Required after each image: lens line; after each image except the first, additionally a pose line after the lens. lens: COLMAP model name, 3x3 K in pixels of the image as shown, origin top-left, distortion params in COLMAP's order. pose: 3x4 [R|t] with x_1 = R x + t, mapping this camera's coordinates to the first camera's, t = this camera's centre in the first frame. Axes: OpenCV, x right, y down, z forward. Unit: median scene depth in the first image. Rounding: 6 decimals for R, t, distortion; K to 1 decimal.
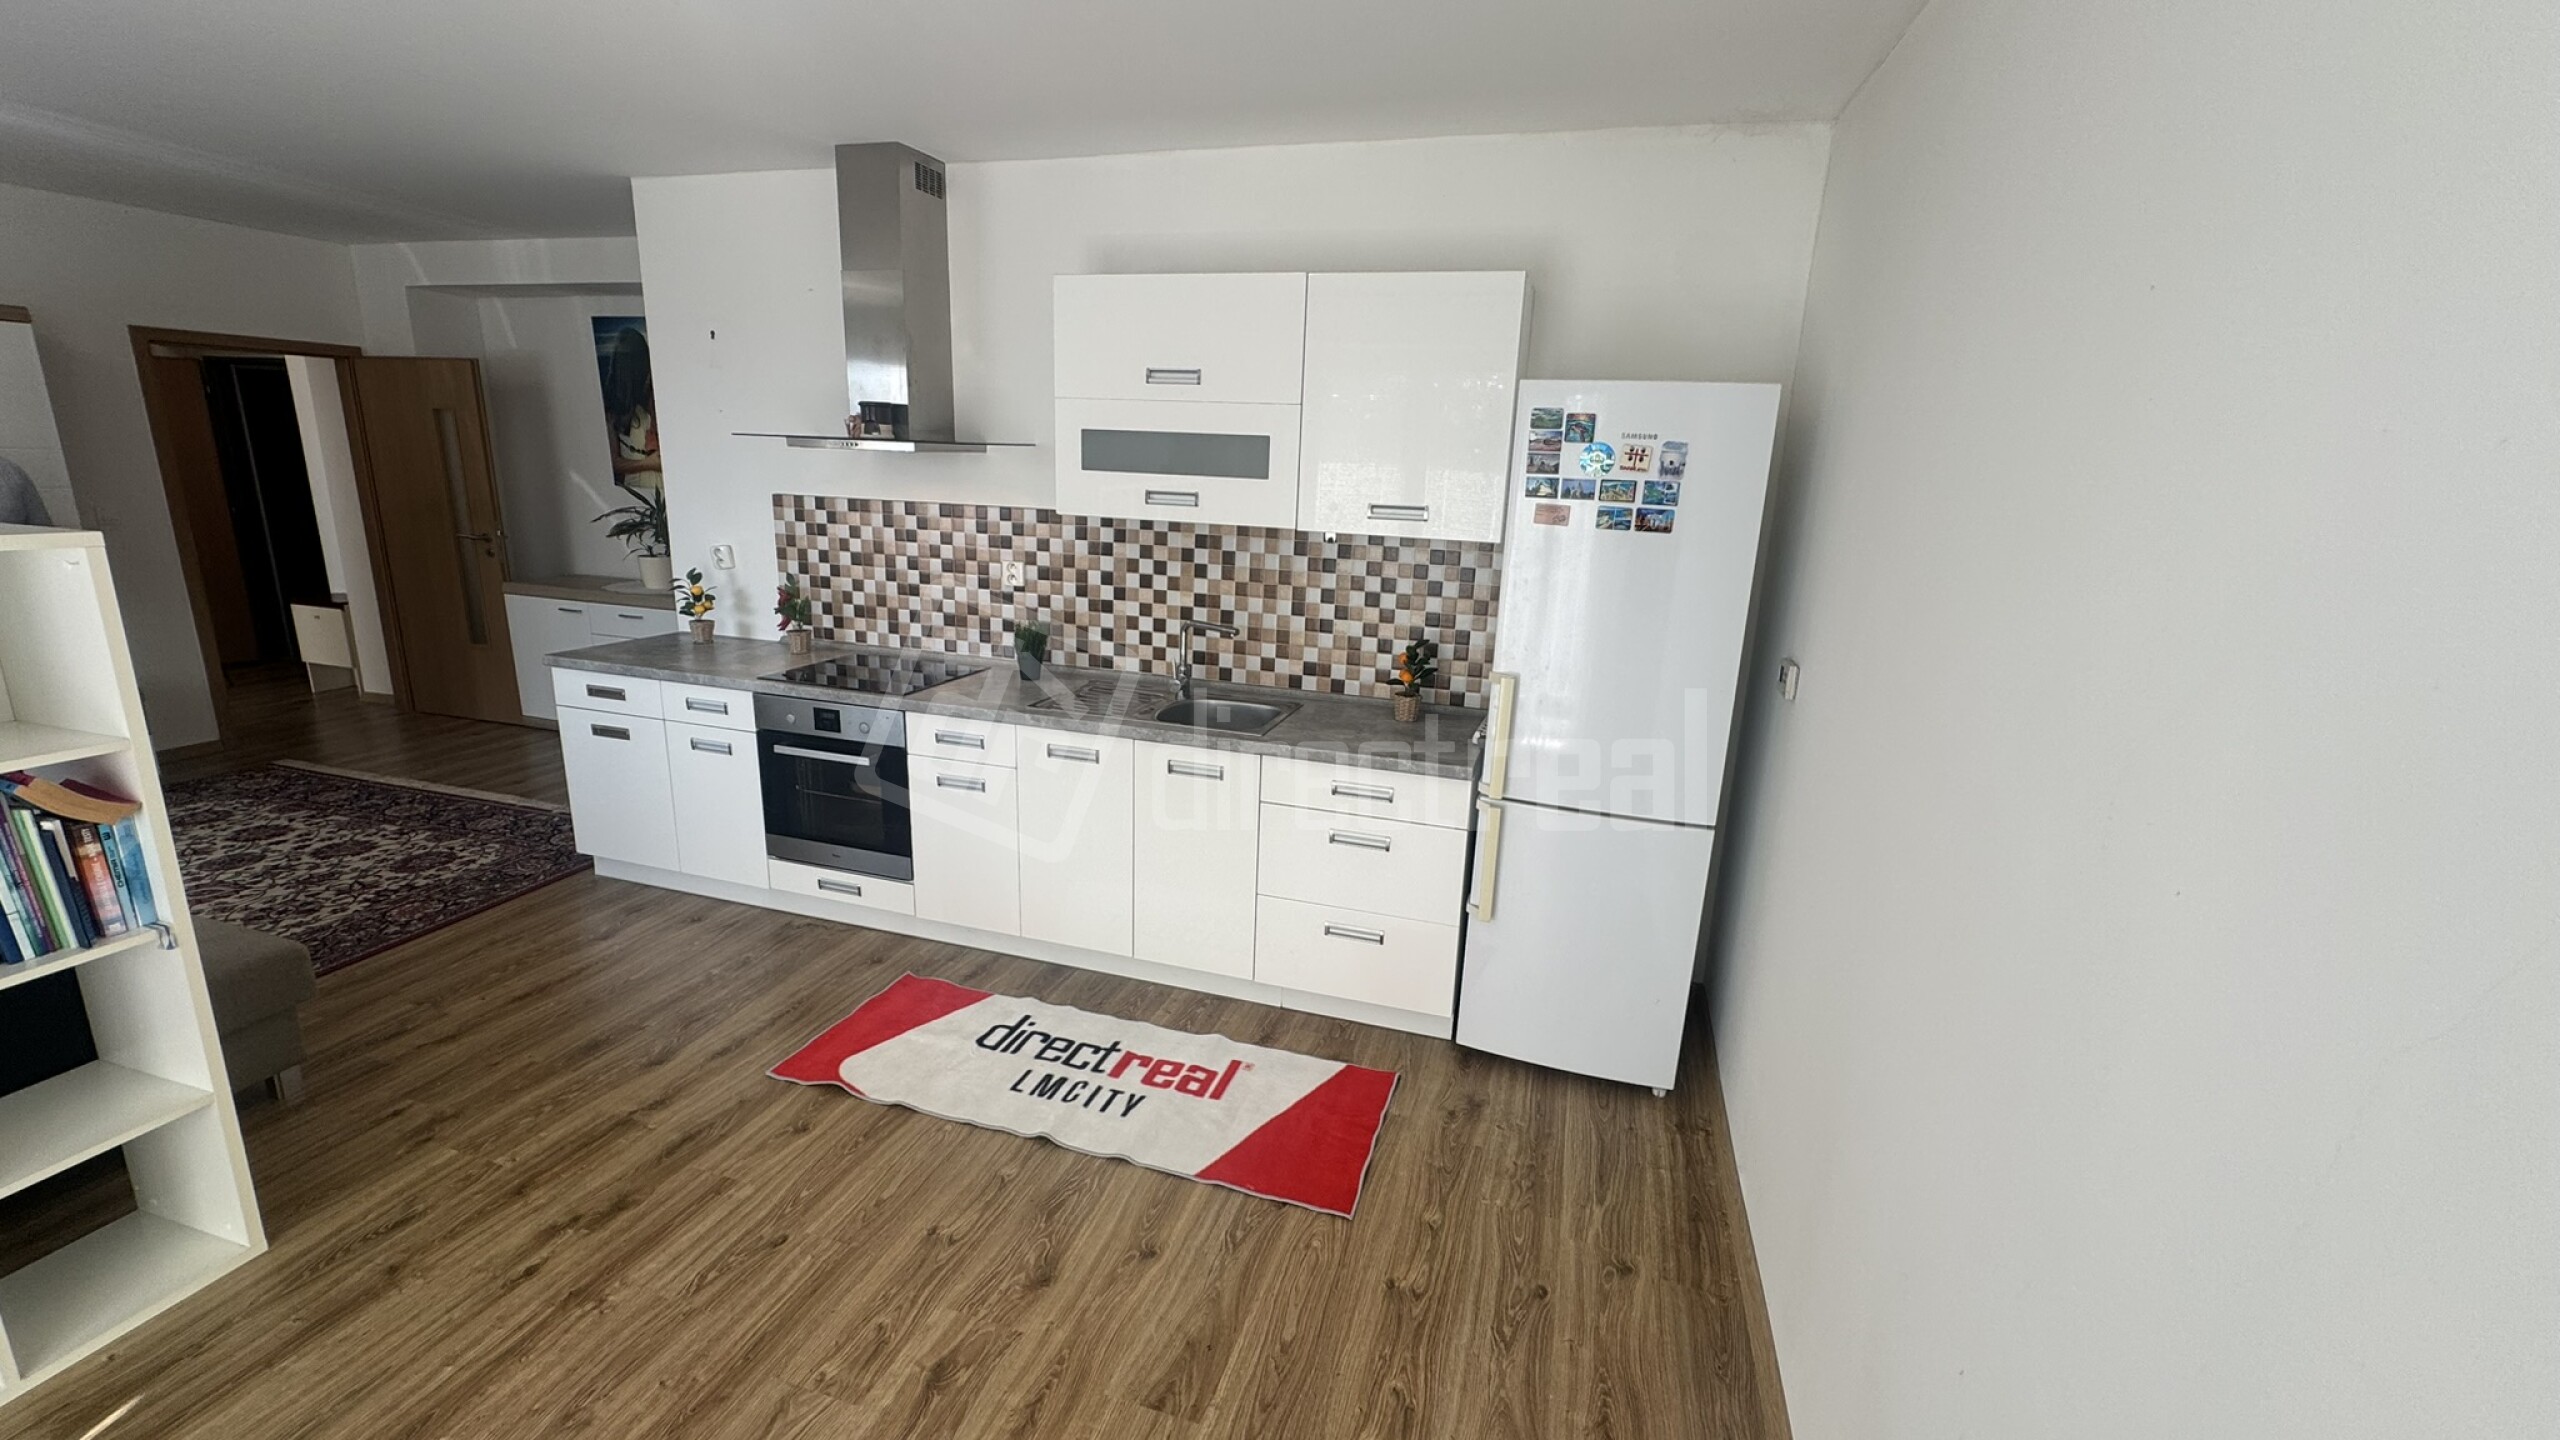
lens RADIAL K [[1019.2, 0, 1277.6], [0, 1019.2, 716.3], [0, 0, 1]] dist [-0.001933, 0.000498]
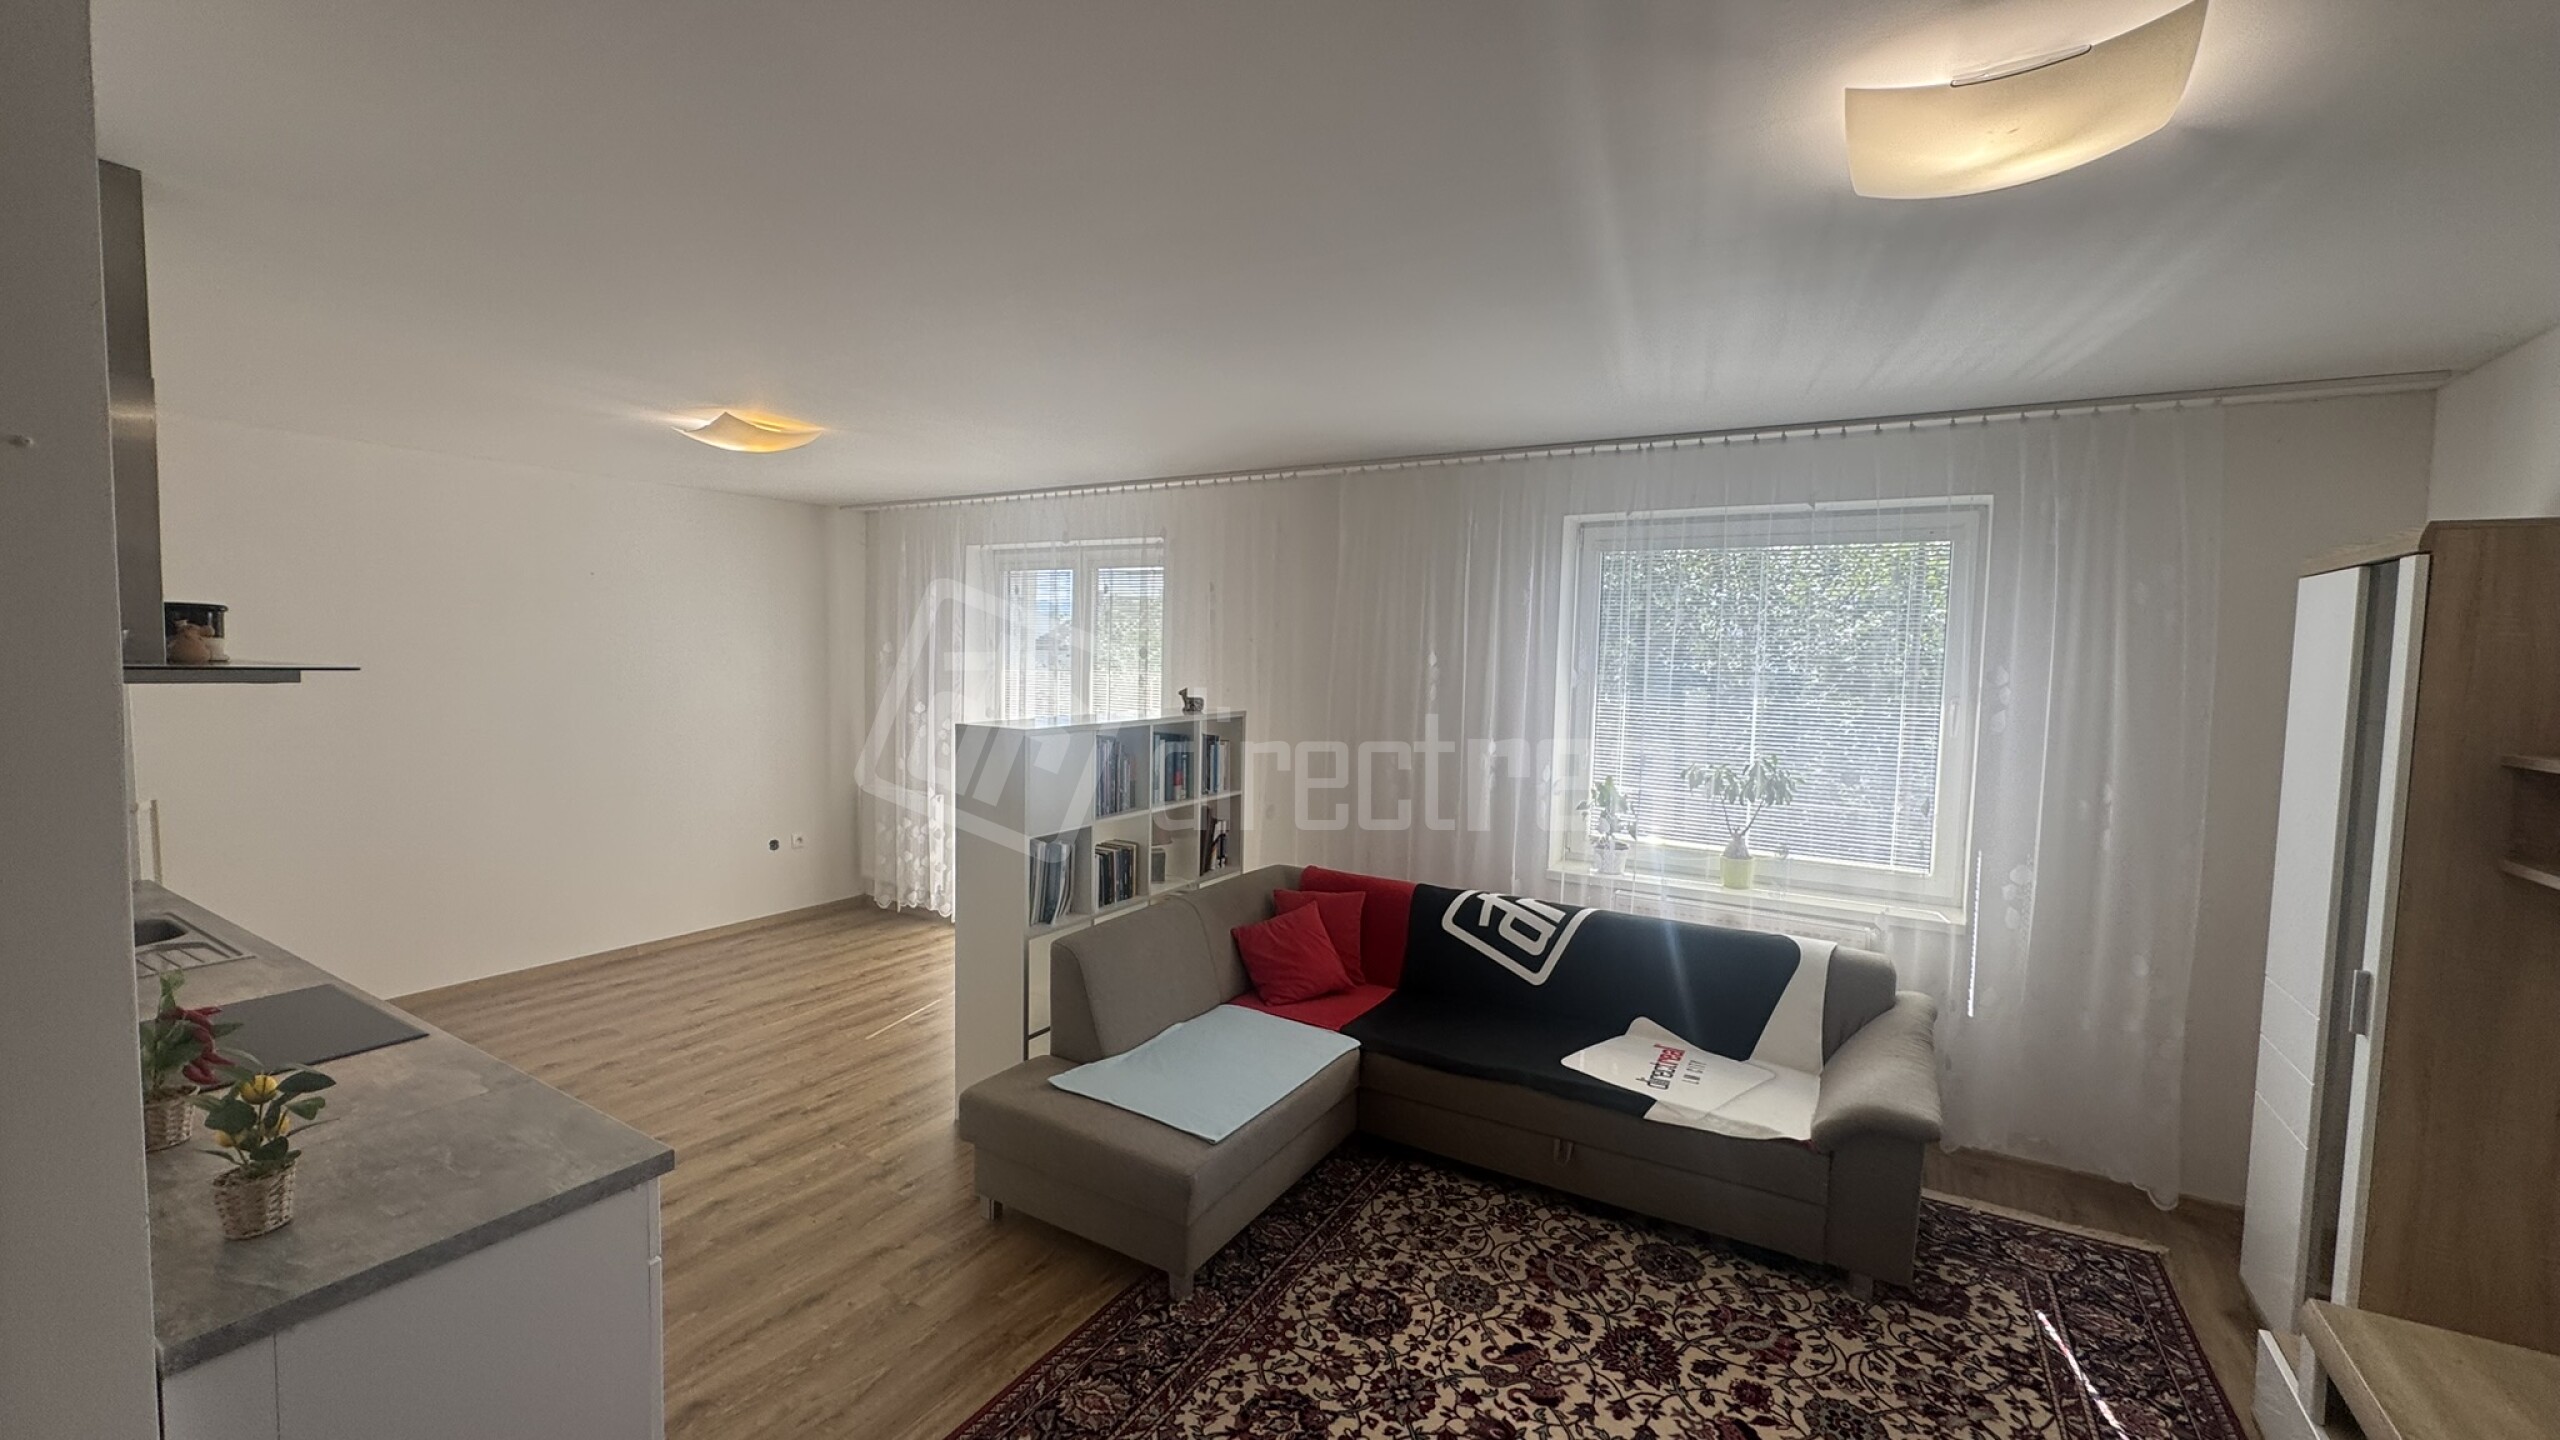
lens RADIAL K [[1019.2, 0, 1277.6], [0, 1019.2, 716.3], [0, 0, 1]] dist [-0.001933, 0.000498]
pose [[-0.967051, -0.077727, 0.242426, -1.158244], [0.000570, 0.951589, 0.307373, -0.420890], [-0.254581, 0.297383, -0.920191, 1.383793]]
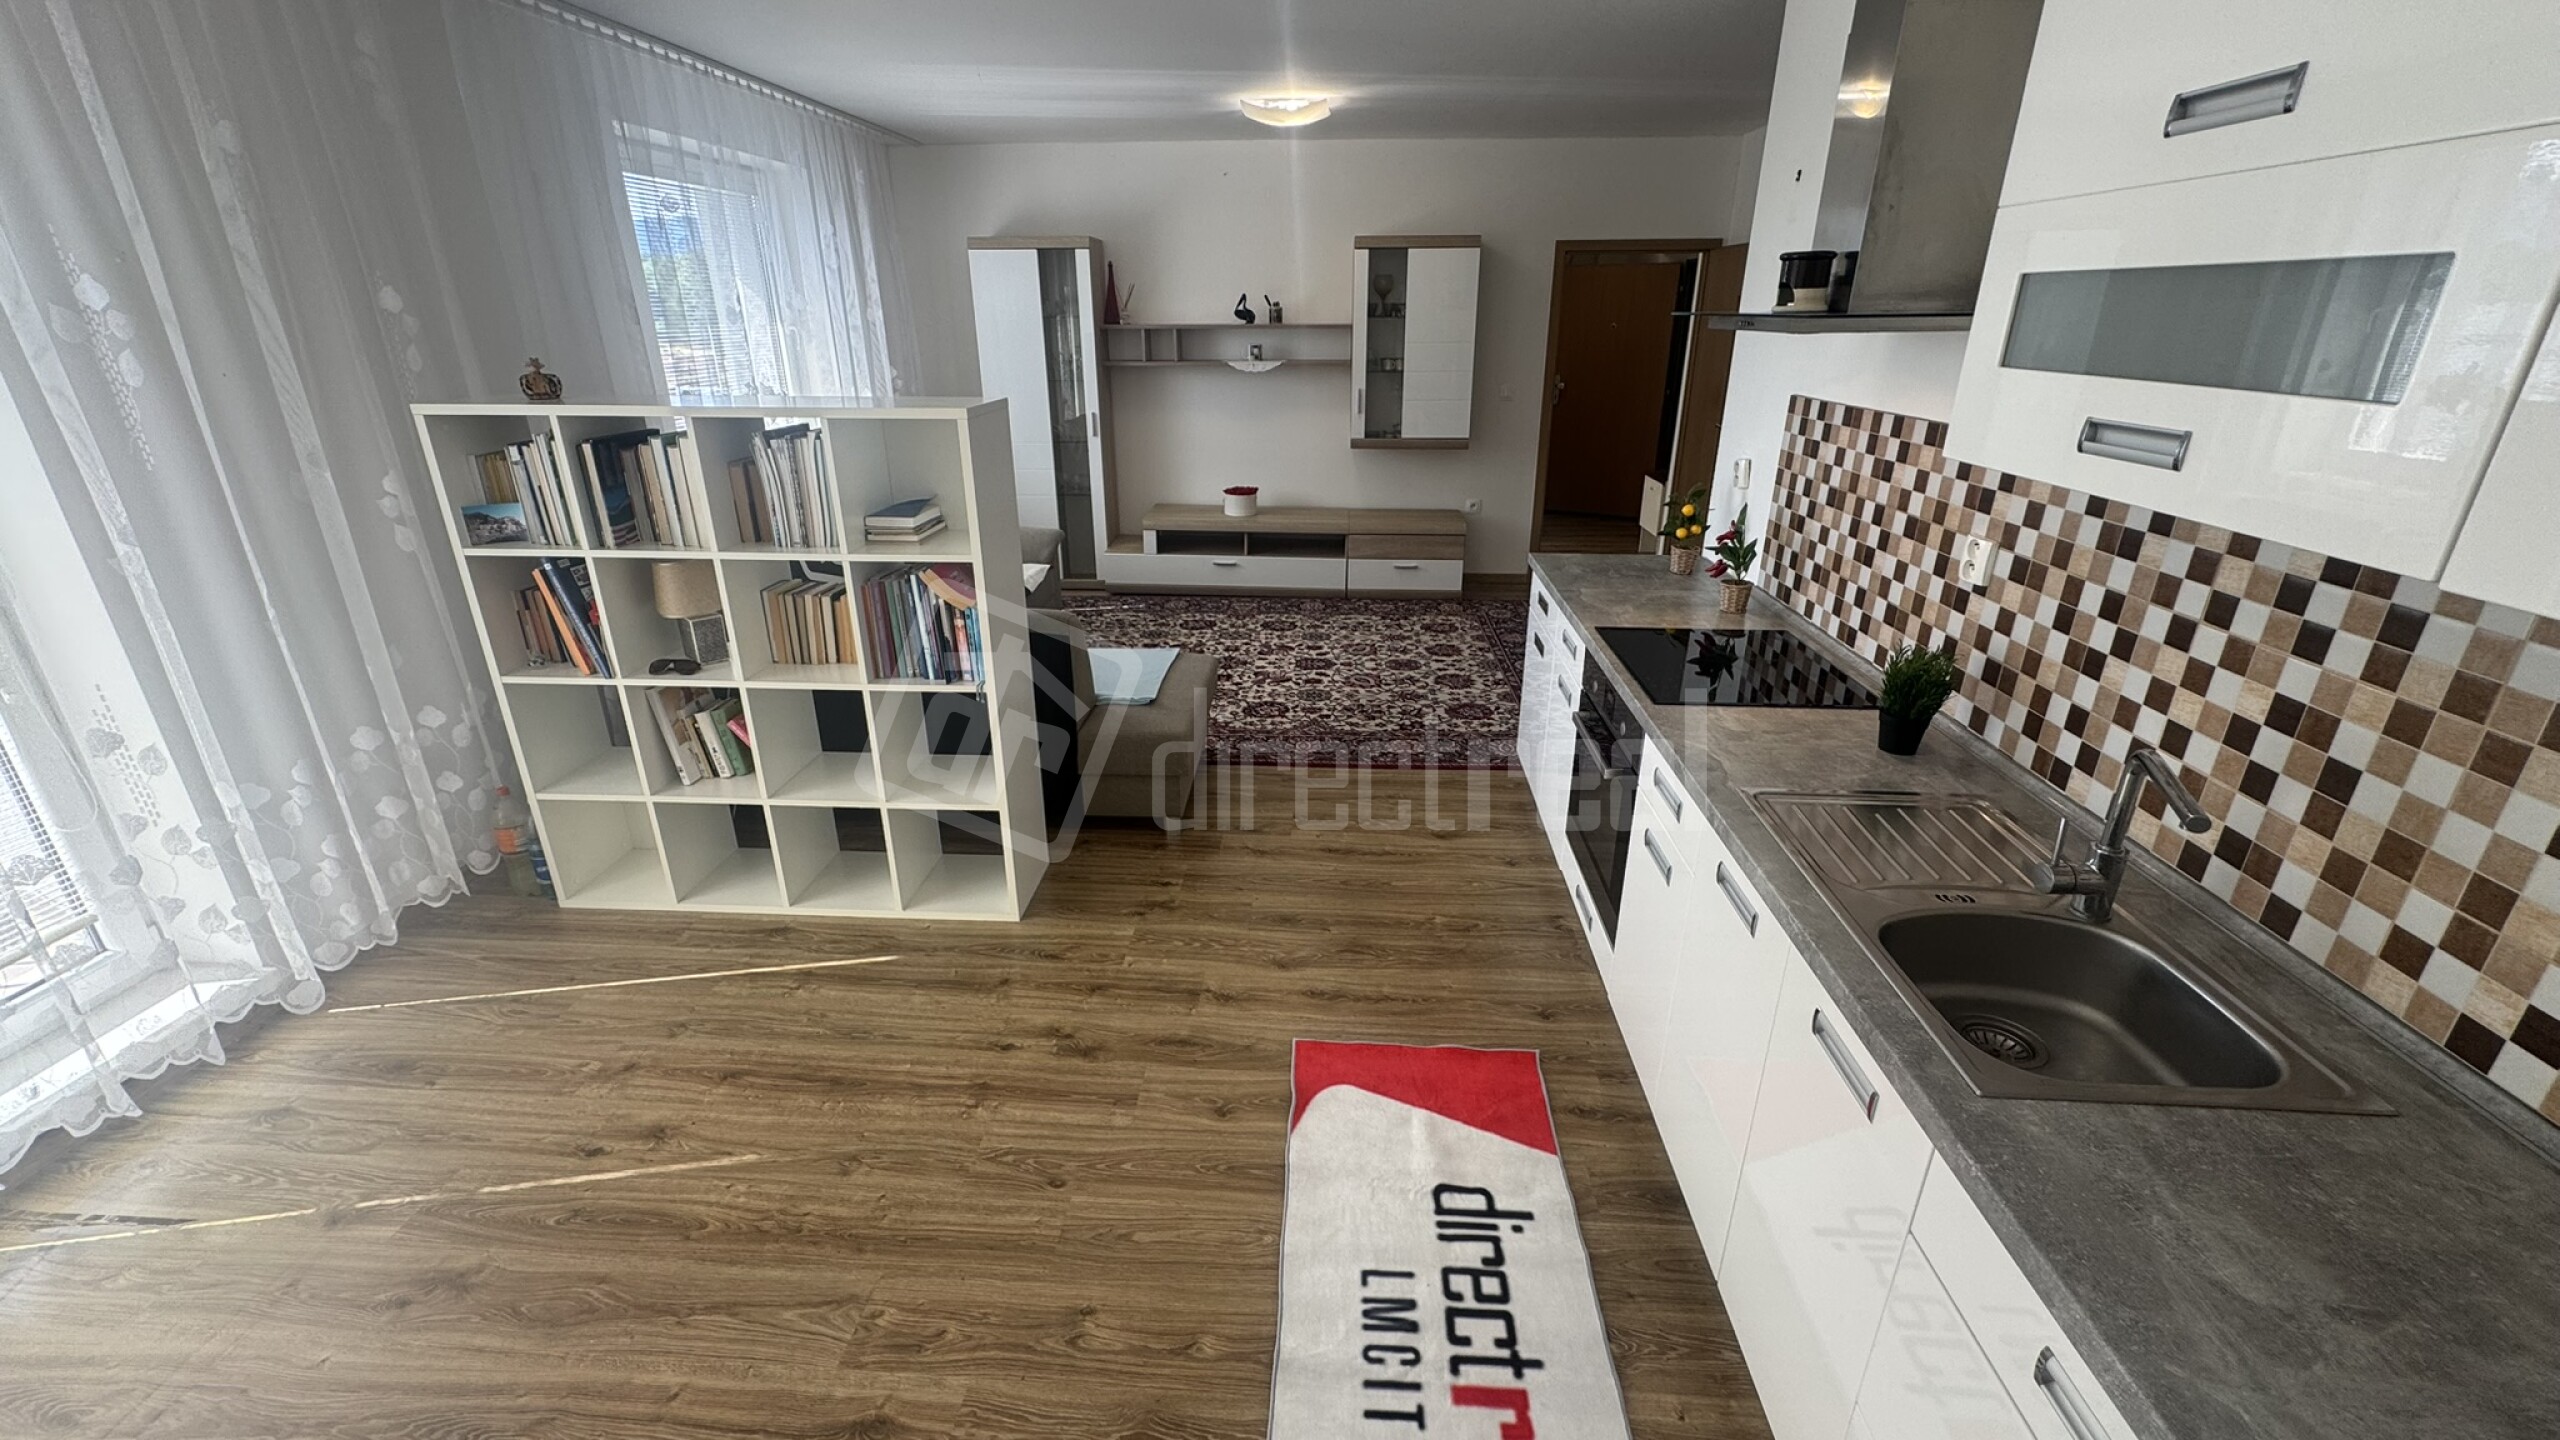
lens RADIAL K [[1019.2, 0, 1277.6], [0, 1019.2, 716.3], [0, 0, 1]] dist [-0.001933, 0.000498]
pose [[0.233571, 0.323532, -0.916936, 0.192272], [-0.227052, 0.935097, 0.272103, -0.133441], [0.945458, 0.144637, 0.291870, 0.533256]]
